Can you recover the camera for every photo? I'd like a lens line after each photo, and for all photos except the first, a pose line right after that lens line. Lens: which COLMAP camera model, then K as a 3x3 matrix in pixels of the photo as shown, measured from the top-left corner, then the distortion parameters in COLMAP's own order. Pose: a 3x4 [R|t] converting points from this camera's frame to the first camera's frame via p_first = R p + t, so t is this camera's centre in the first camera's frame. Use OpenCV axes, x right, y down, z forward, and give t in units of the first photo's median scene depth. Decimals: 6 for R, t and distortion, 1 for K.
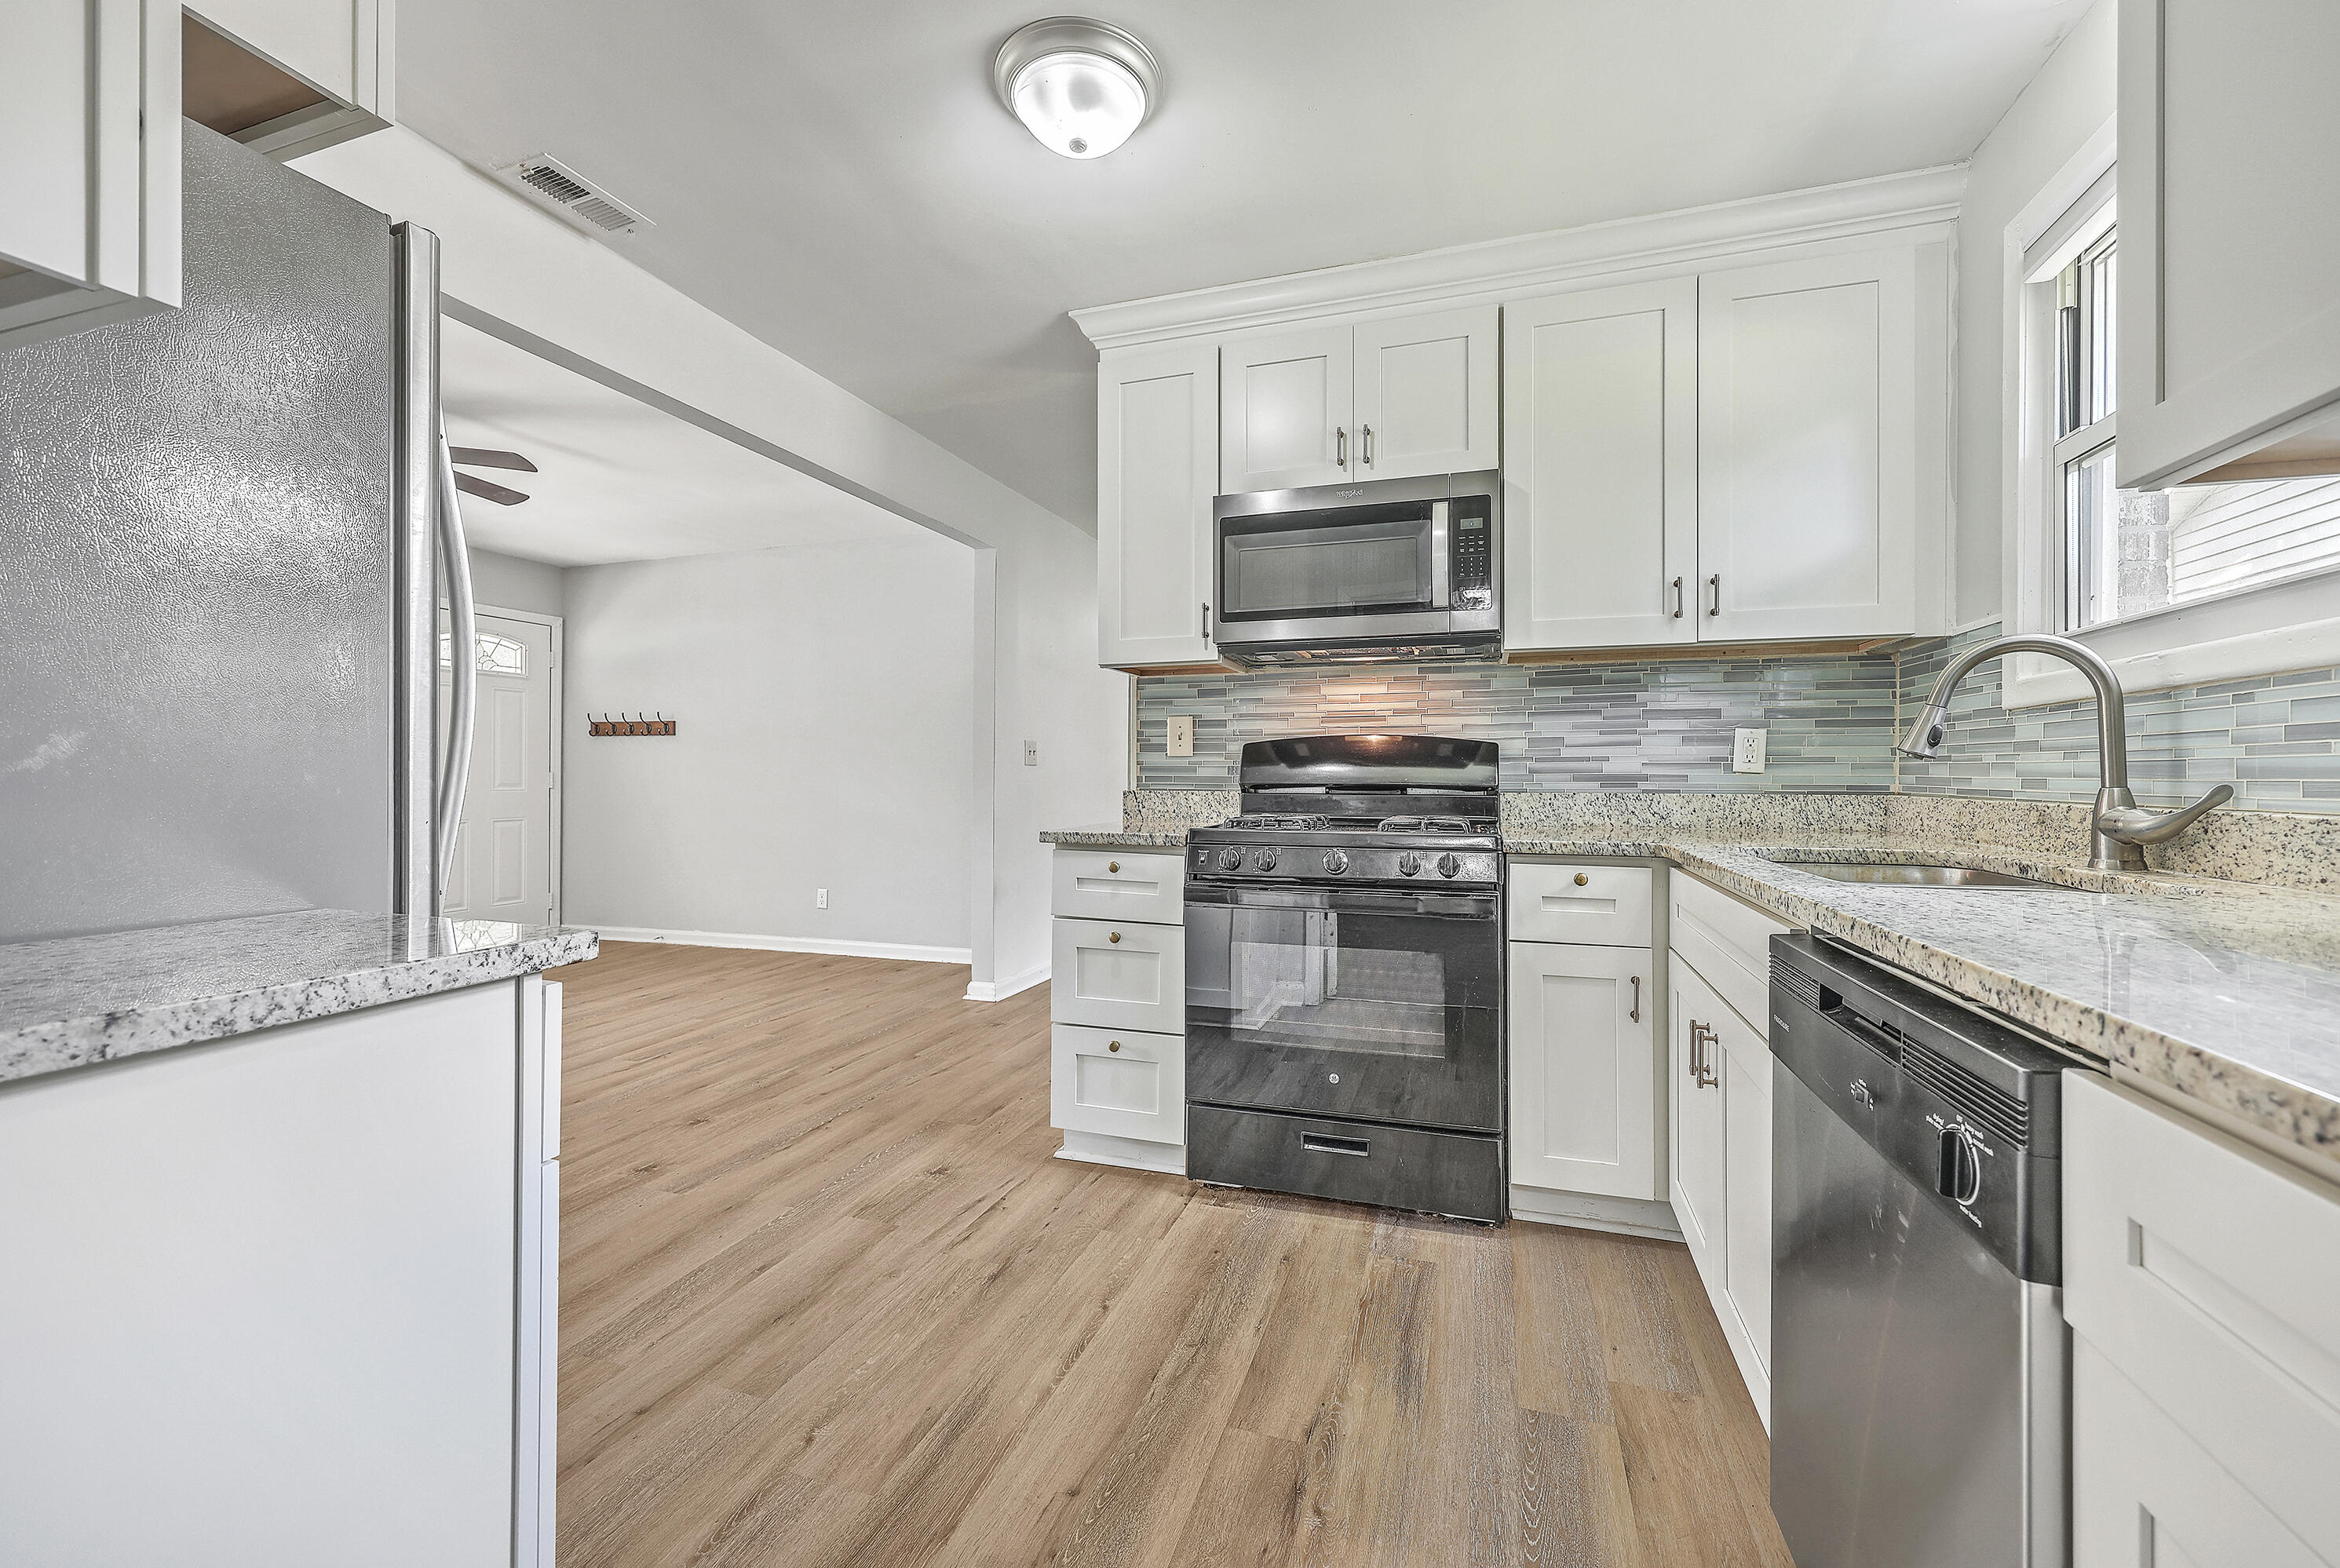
lens RADIAL K [[949.7, 0, 1175.4], [0, 949.7, 764.4], [0, 0, 1]] dist [0.003590, -0.000152]
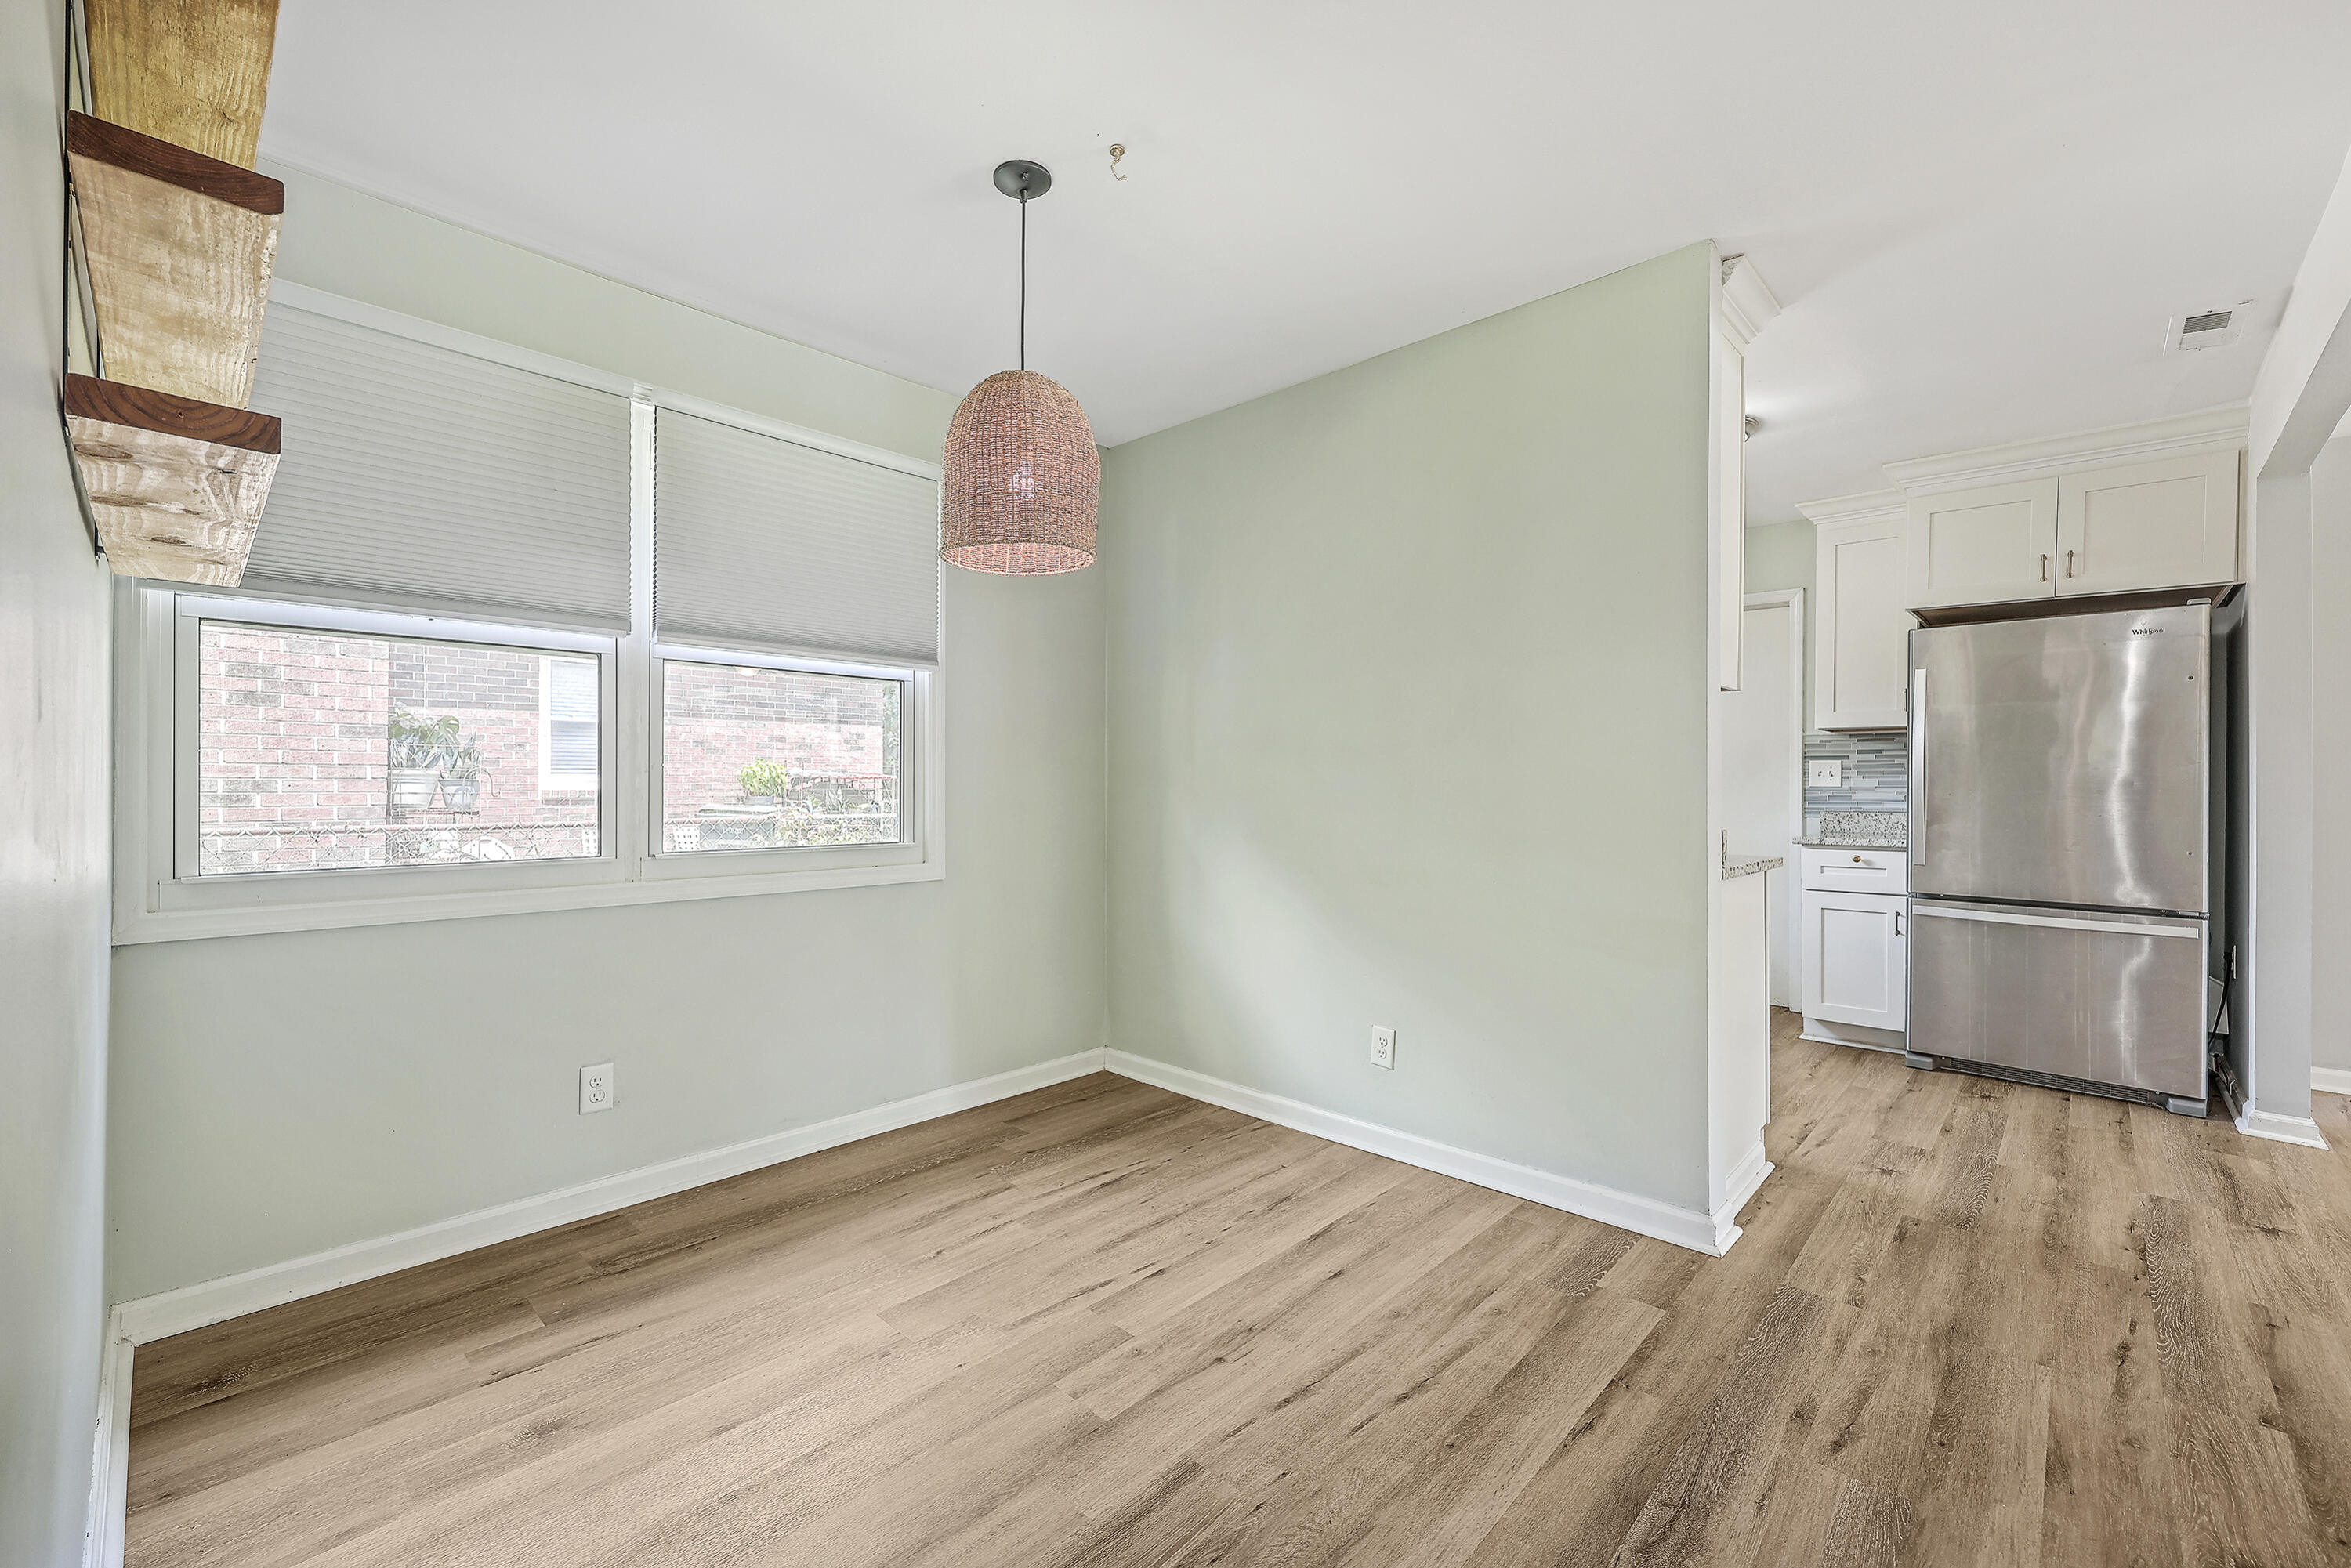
lens RADIAL K [[954.2, 0, 1173.5], [0, 954.2, 798.9], [0, 0, 1]] dist [0.003590, -0.000152]
pose [[-0.900337, -0.014127, 0.434965, 0.019404], [-0.011839, 0.999898, 0.007971, -0.000505], [-0.435033, 0.002027, -0.900412, 2.344318]]
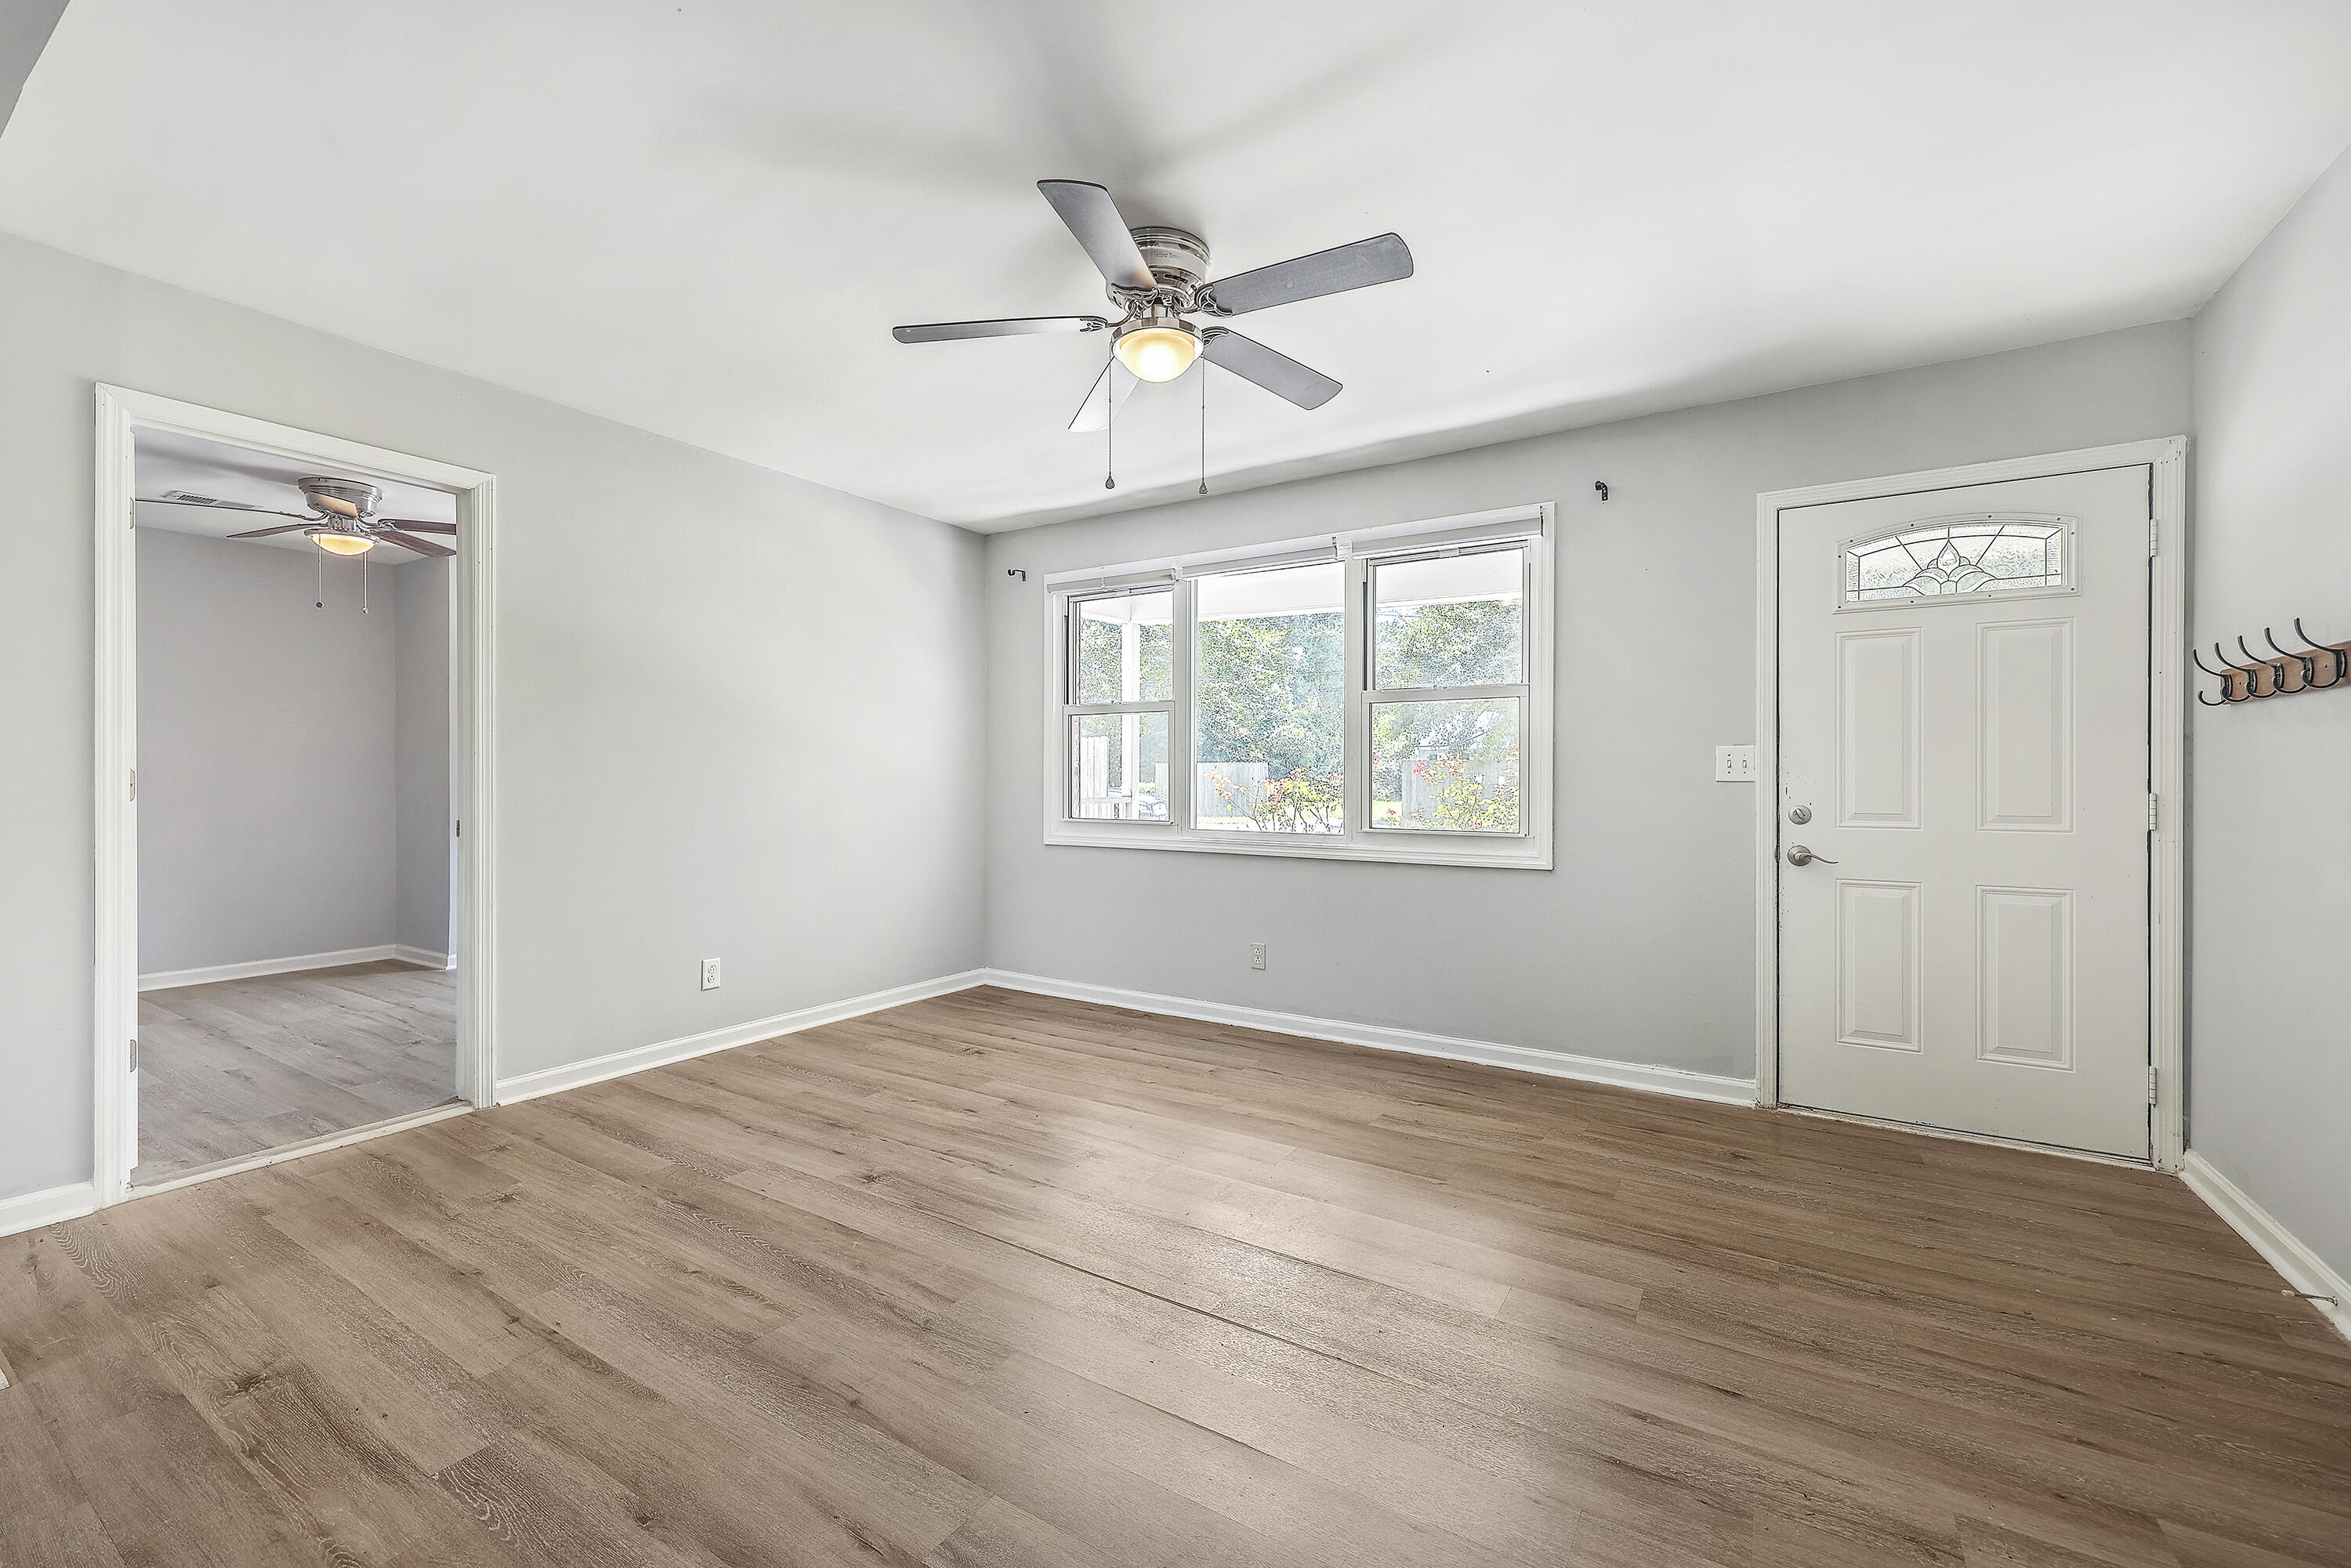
lens RADIAL K [[954.2, 0, 1185.7], [0, 954.2, 775.2], [0, 0, 1]] dist [0.003590, -0.000152]
pose [[-0.248509, -0.004843, -0.968617, -0.295350], [0.008316, 0.999940, -0.007133, -0.003567], [0.968594, -0.009828, -0.248454, 1.663110]]
